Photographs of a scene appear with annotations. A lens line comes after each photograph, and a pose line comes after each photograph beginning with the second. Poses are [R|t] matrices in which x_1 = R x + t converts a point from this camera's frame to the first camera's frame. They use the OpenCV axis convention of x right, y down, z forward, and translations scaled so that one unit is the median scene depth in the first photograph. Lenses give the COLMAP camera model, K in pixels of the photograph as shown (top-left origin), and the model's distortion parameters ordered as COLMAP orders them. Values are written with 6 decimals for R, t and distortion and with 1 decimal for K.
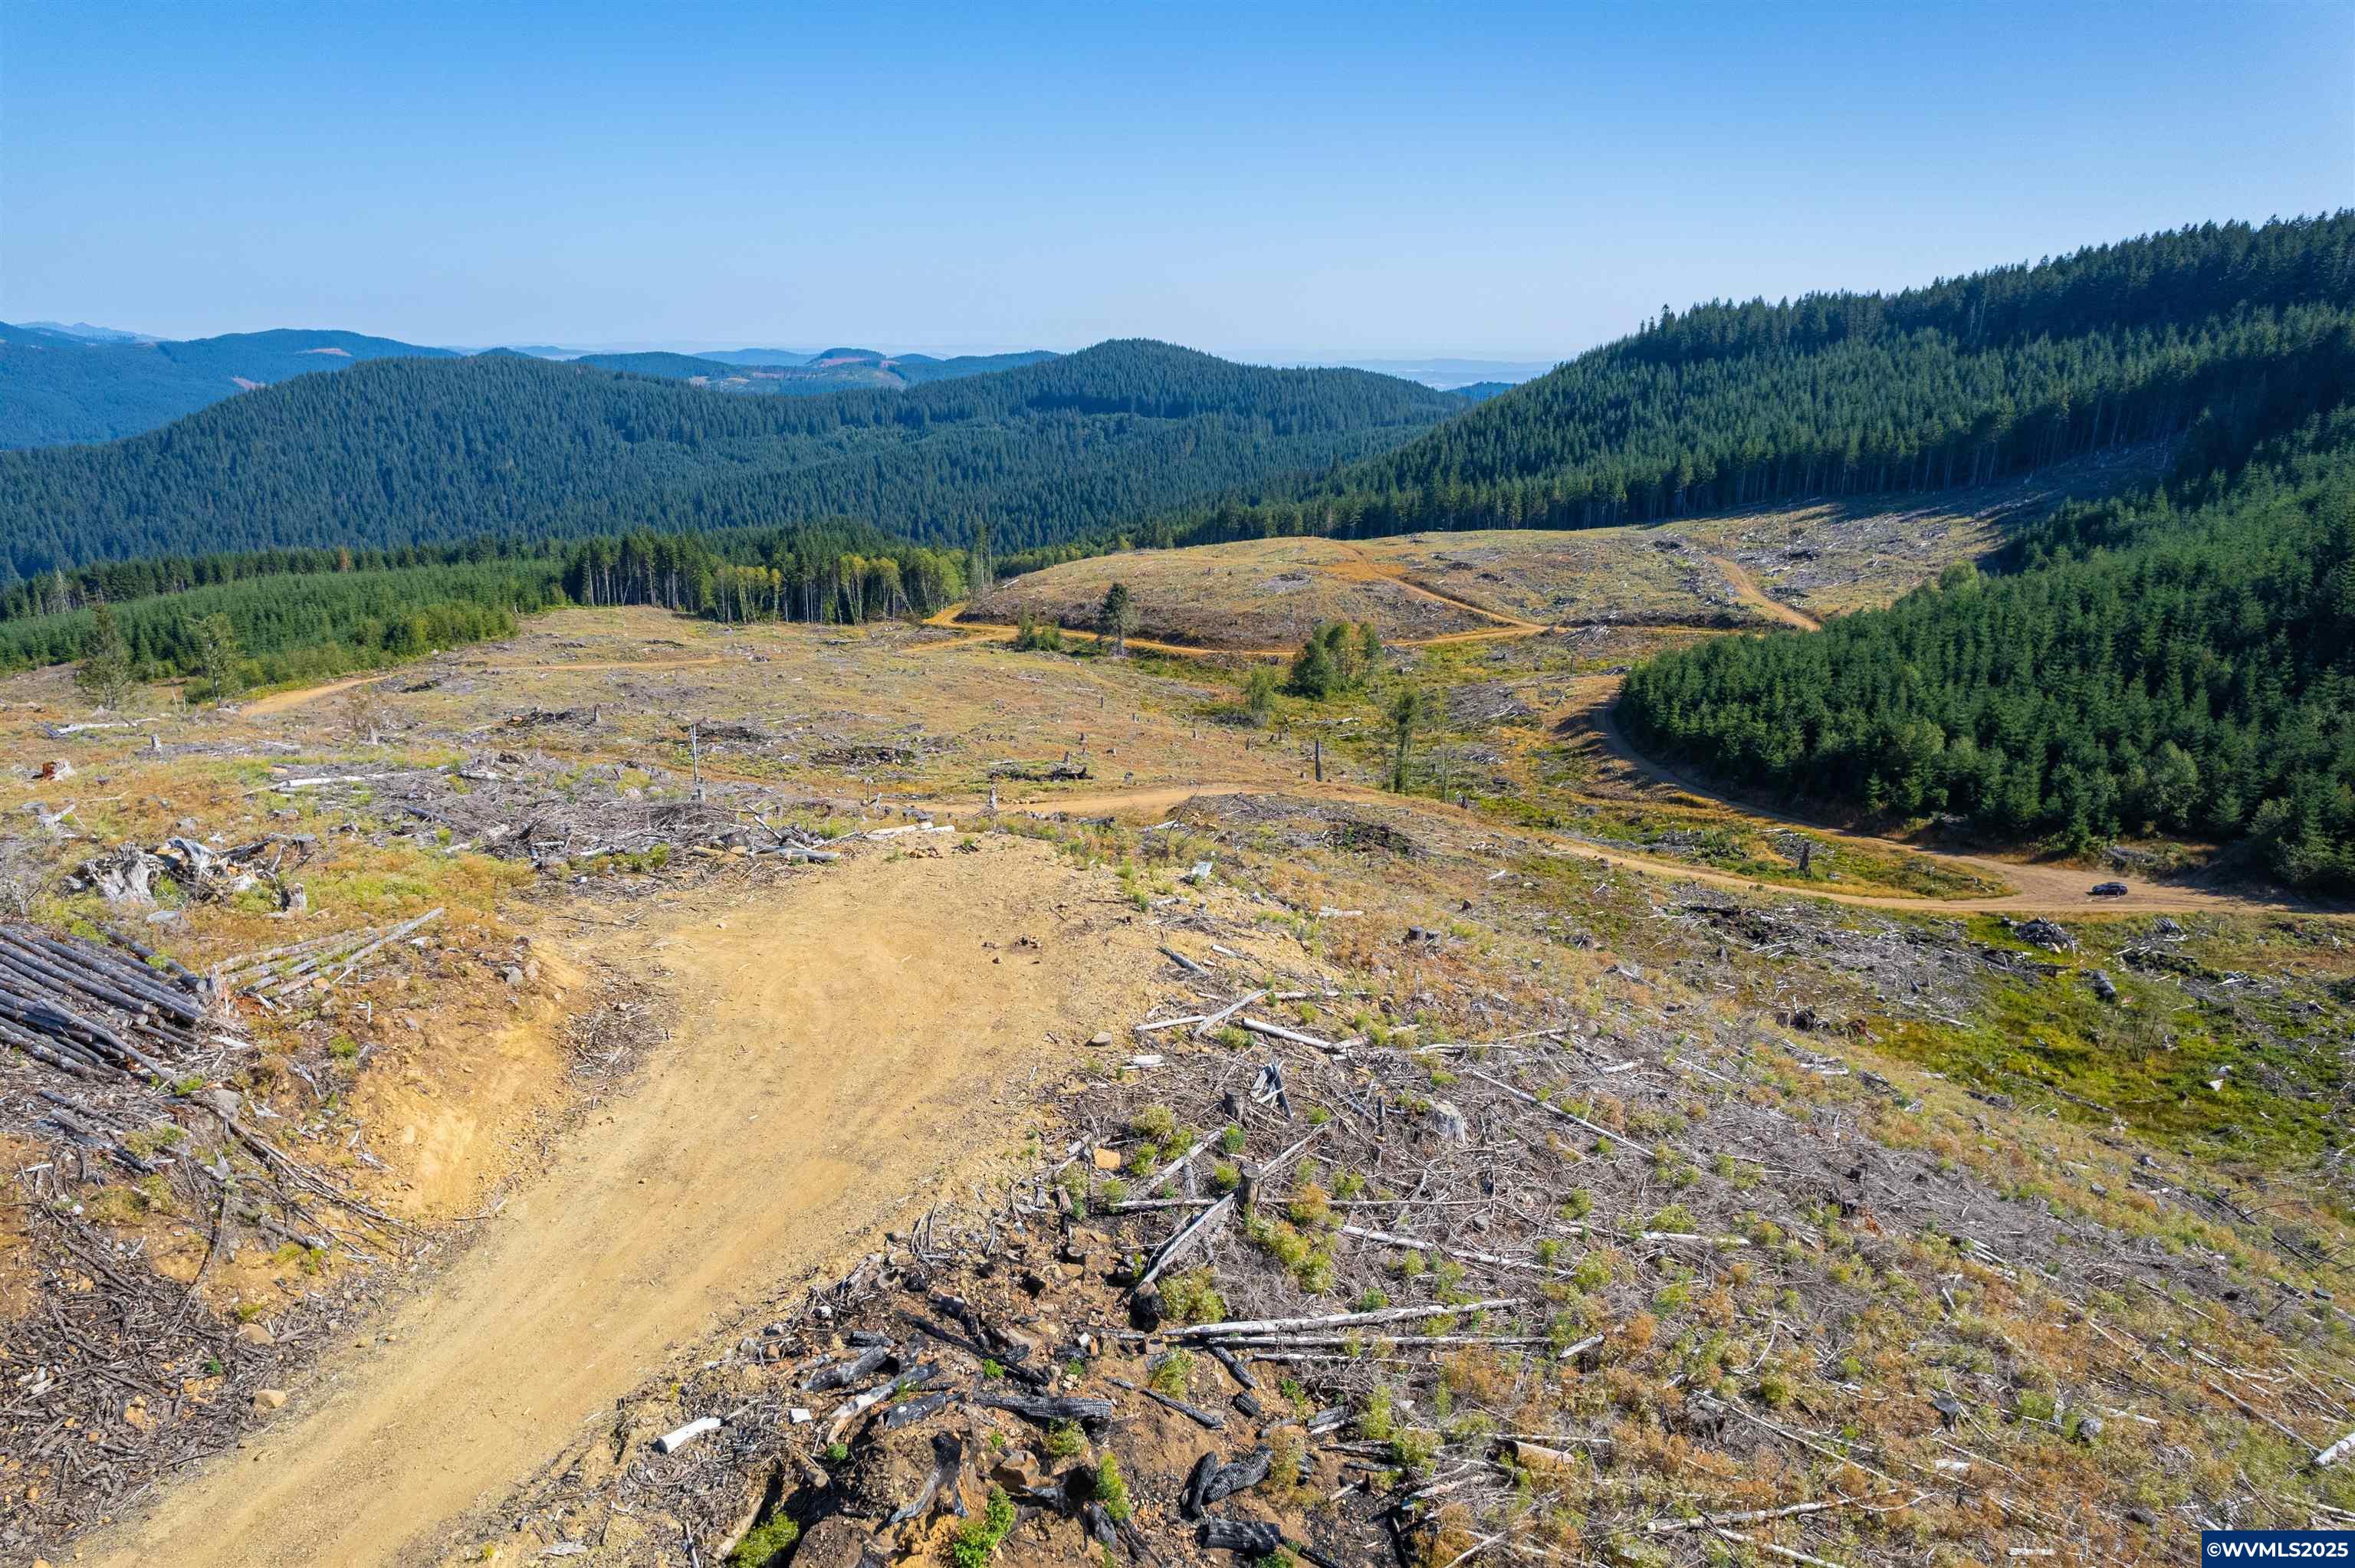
lens RADIAL K [[1501.3, 0, 1155.2], [0, 1501.3, 799.4], [0, 0, 1]] dist [-0.076554, 0.064894]
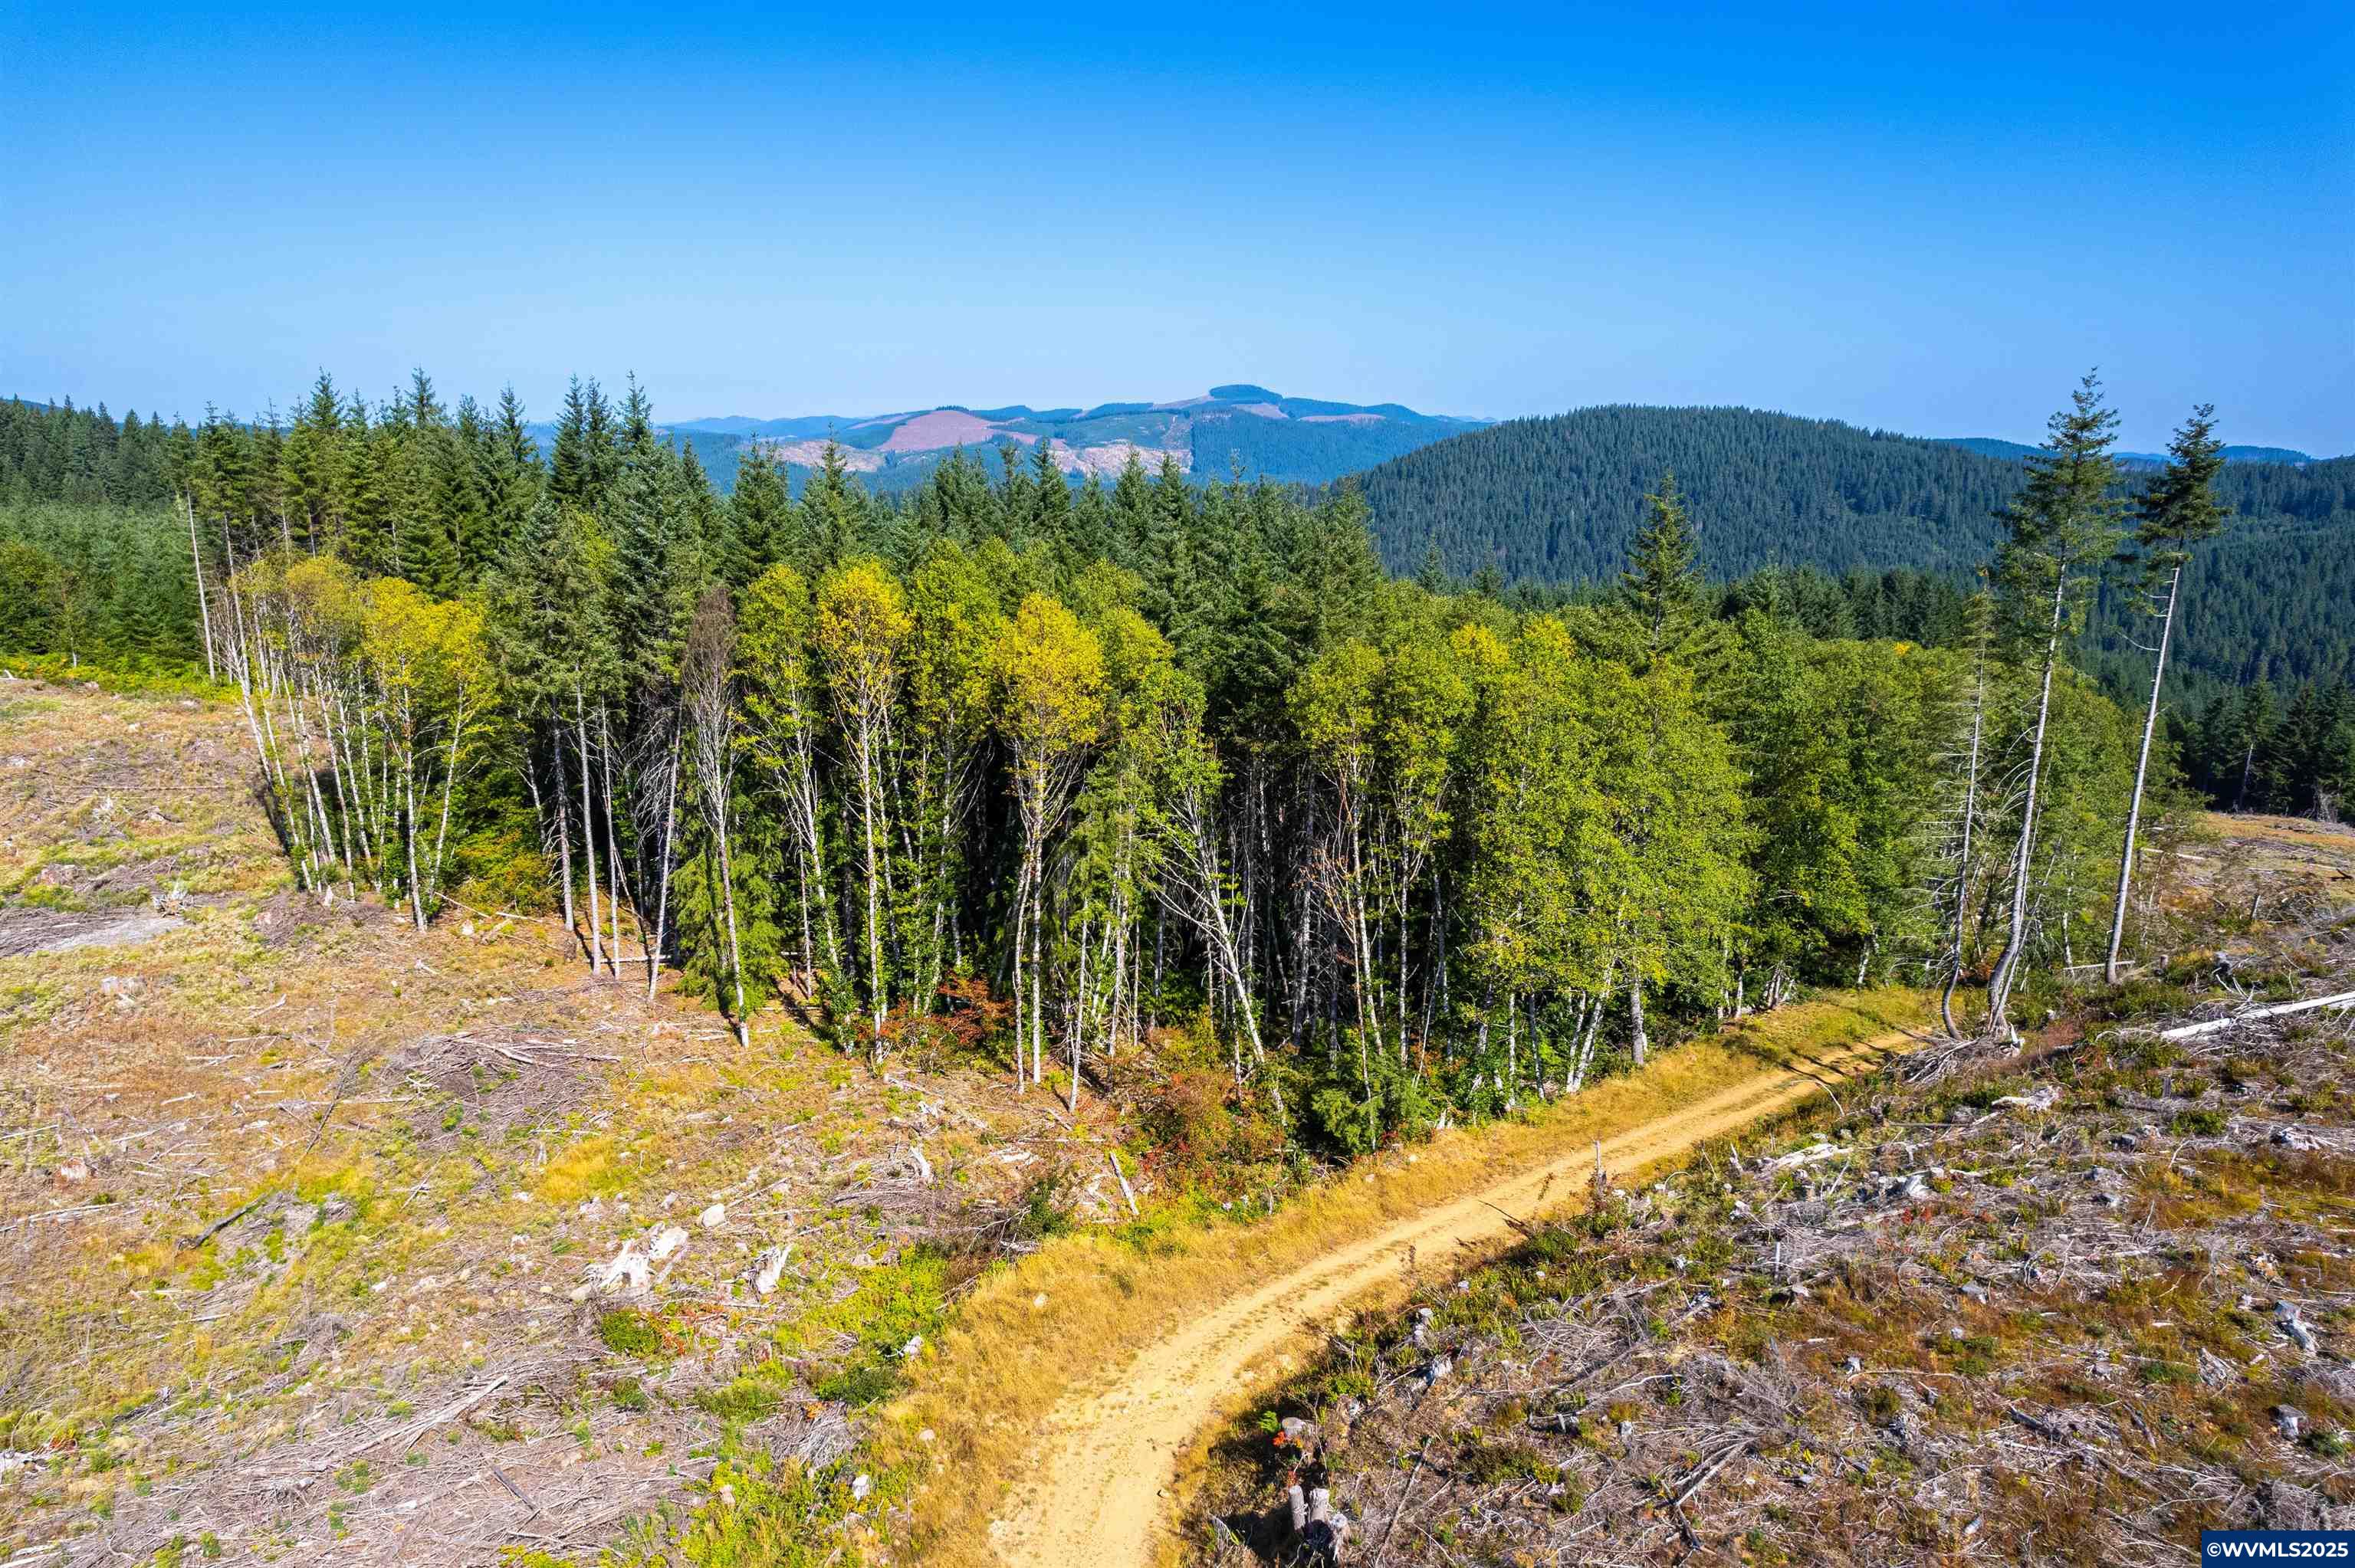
lens RADIAL K [[1501.3, 0, 1158.8], [0, 1501.3, 788.3], [0, 0, 1]] dist [-0.076554, 0.064894]
pose [[0.675516, 0.174922, -0.716296, -0.087264], [-0.226046, 0.973805, 0.024630, -0.155645], [0.701841, 0.145278, 0.697361, 0.942887]]
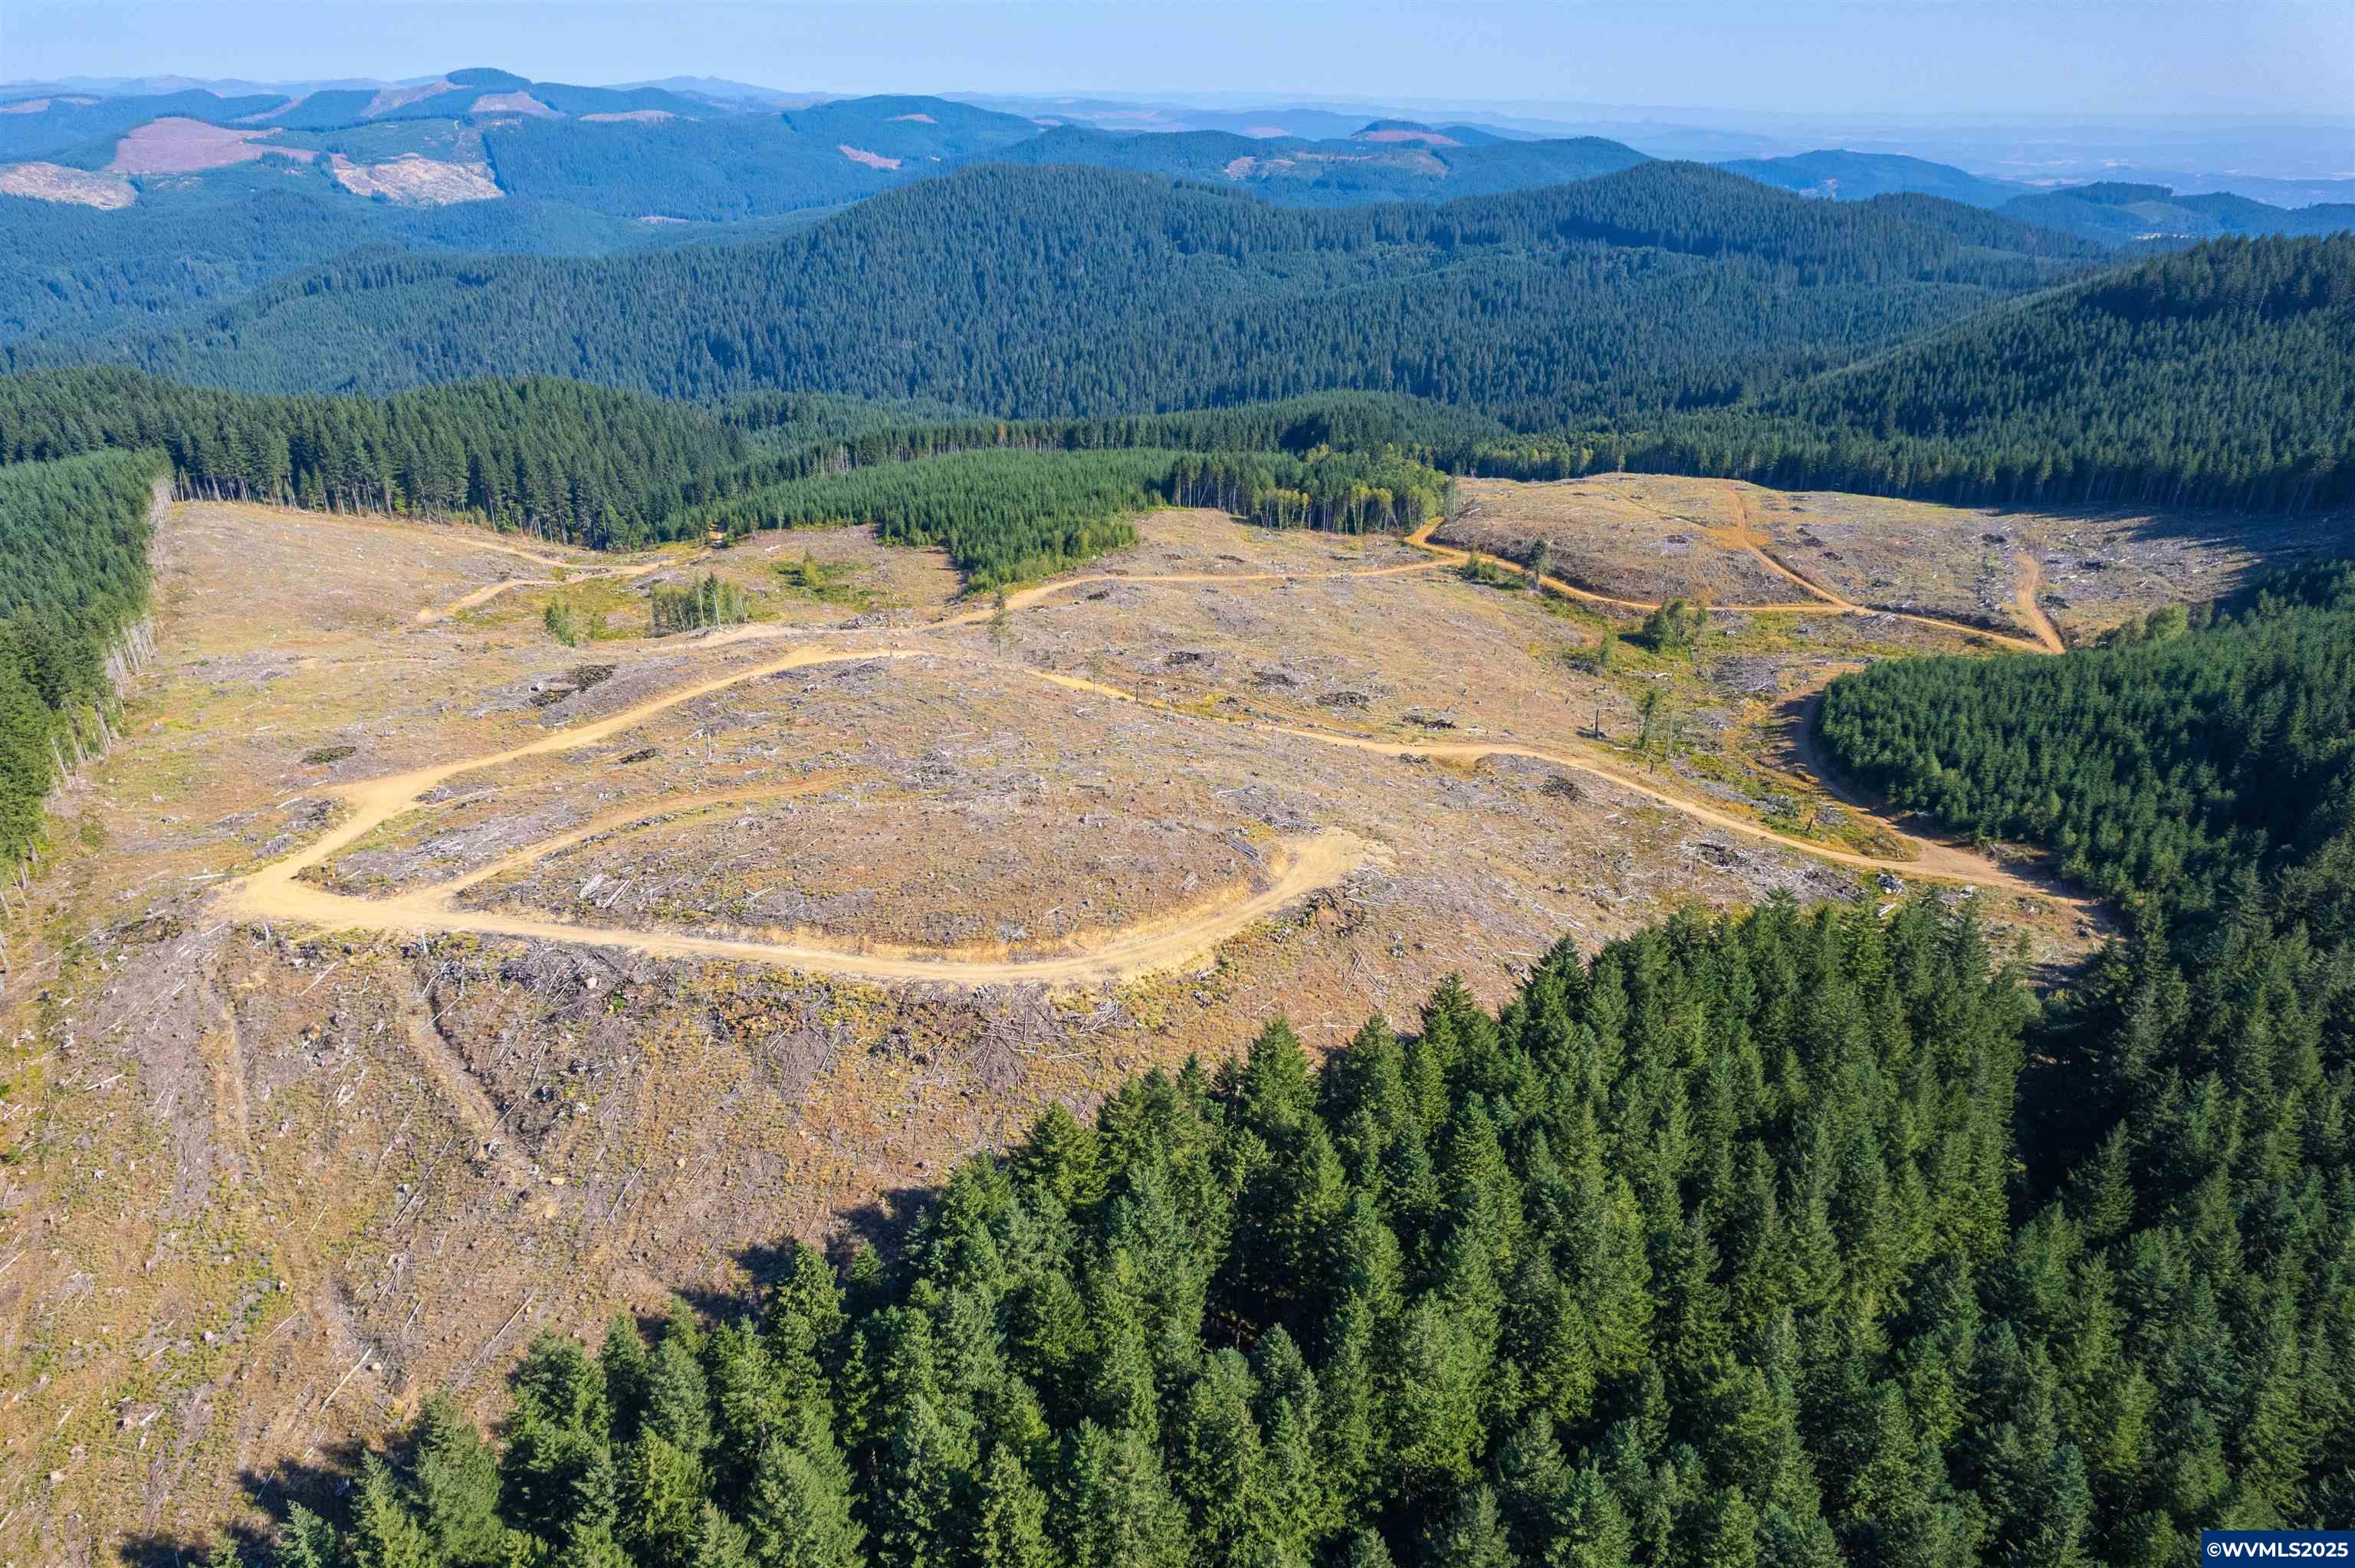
lens RADIAL K [[1501.3, 0, 1163.6], [0, 1501.3, 802.7], [0, 0, 1]] dist [-0.076554, 0.064894]
pose [[0.943980, 0.146509, -0.295696, 0.080788], [-0.100755, 0.981215, 0.164514, -0.084803], [0.314244, -0.125505, 0.941010, -0.411842]]
